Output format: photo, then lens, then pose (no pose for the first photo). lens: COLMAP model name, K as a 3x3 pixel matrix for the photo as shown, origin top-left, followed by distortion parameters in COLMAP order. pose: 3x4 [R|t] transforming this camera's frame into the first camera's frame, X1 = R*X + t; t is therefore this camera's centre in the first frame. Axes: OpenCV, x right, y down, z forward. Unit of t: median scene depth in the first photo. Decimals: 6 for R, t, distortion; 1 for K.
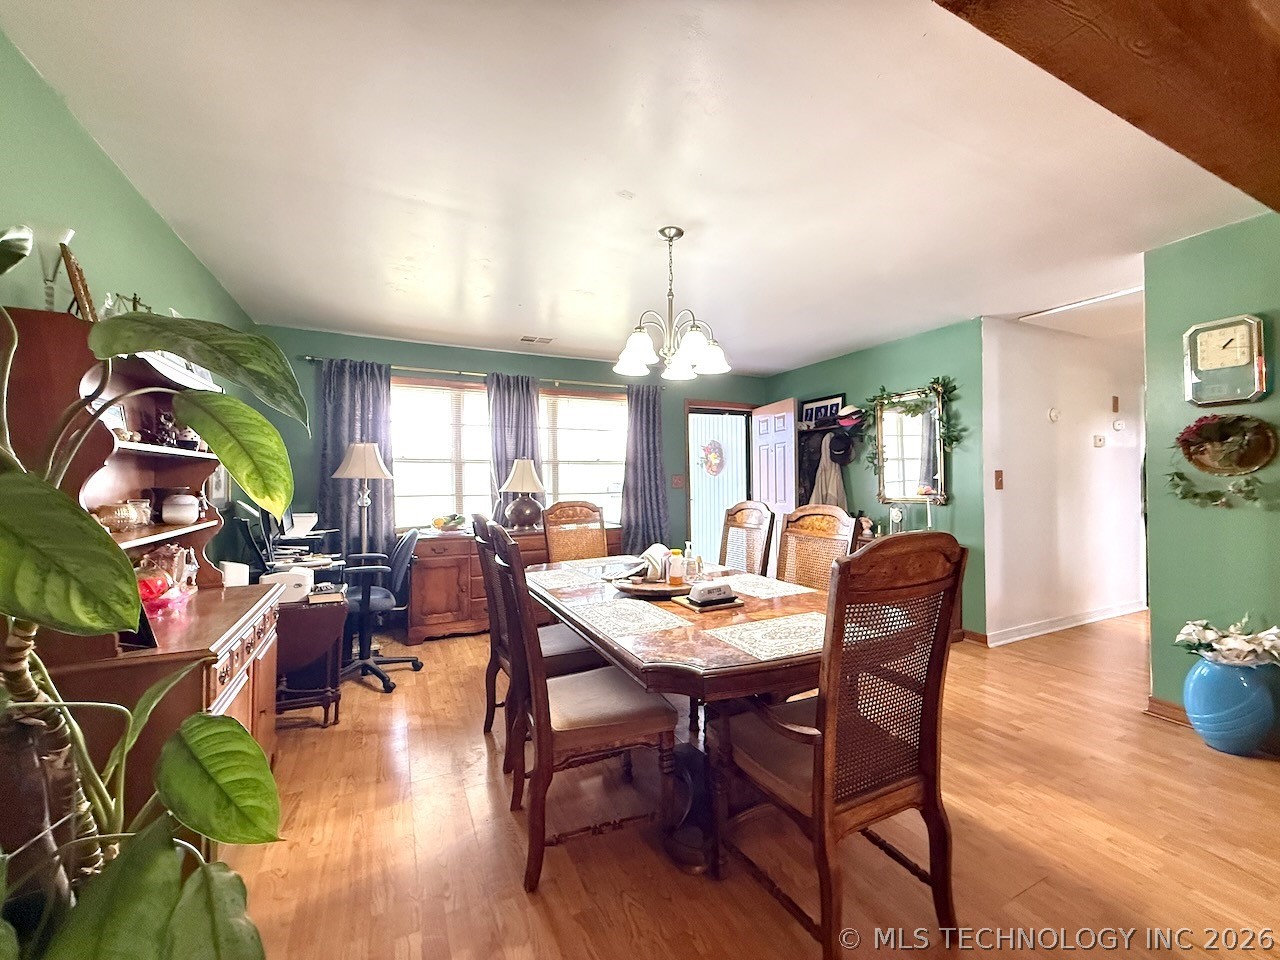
lens RADIAL K [[506.8, 0, 636.6], [0, 506.8, 480.7], [0, 0, 1]] dist [-0.001994, -0.000036]
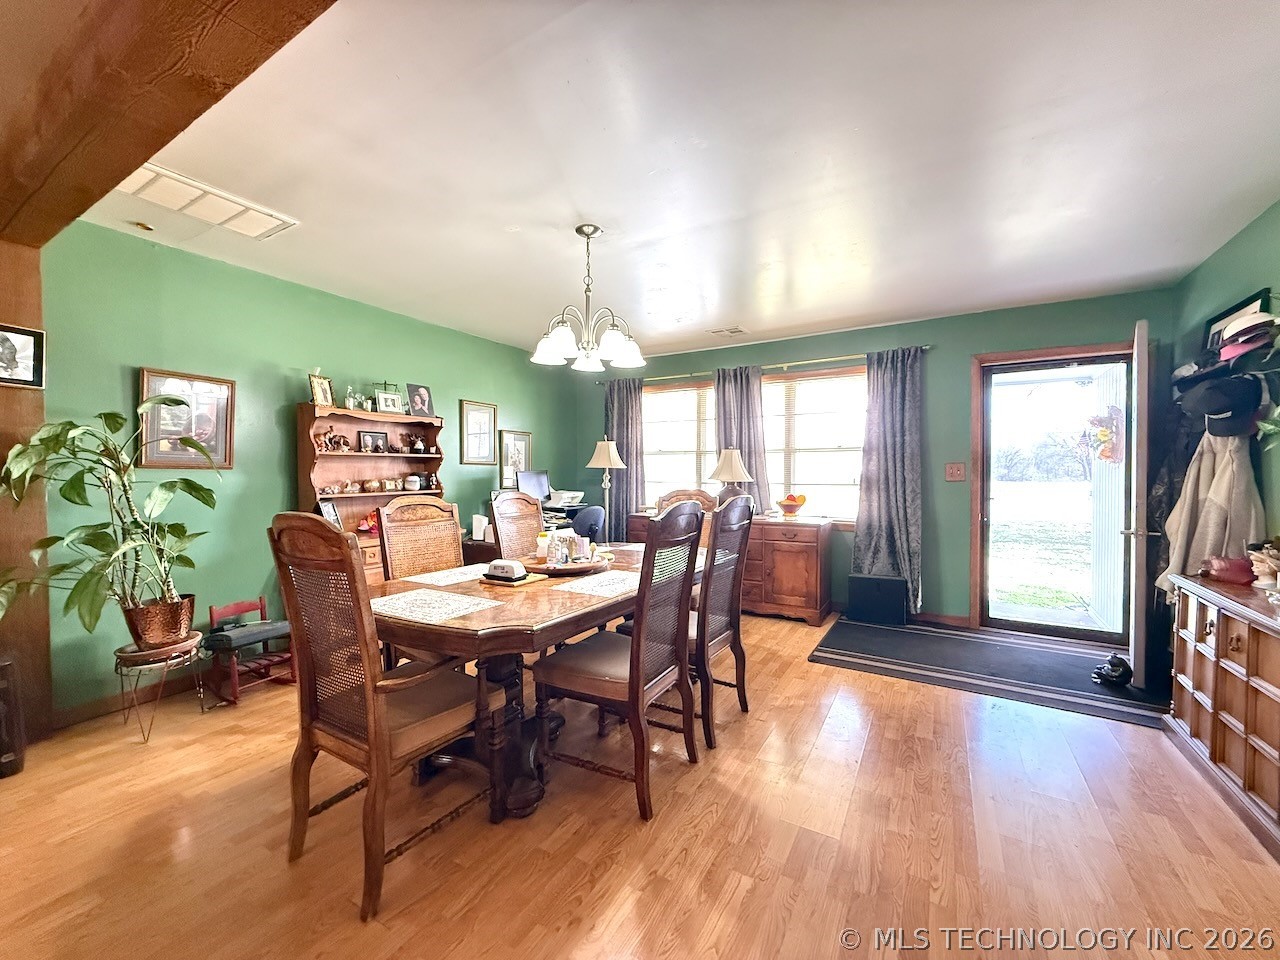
lens RADIAL K [[506.8, 0, 636.6], [0, 506.8, 480.7], [0, 0, 1]] dist [-0.001994, -0.000036]
pose [[0.552660, 0.022615, -0.833100, 0.469012], [-0.004589, 0.999699, 0.024093, -0.001754], [0.833394, -0.009492, 0.552598, 0.238909]]
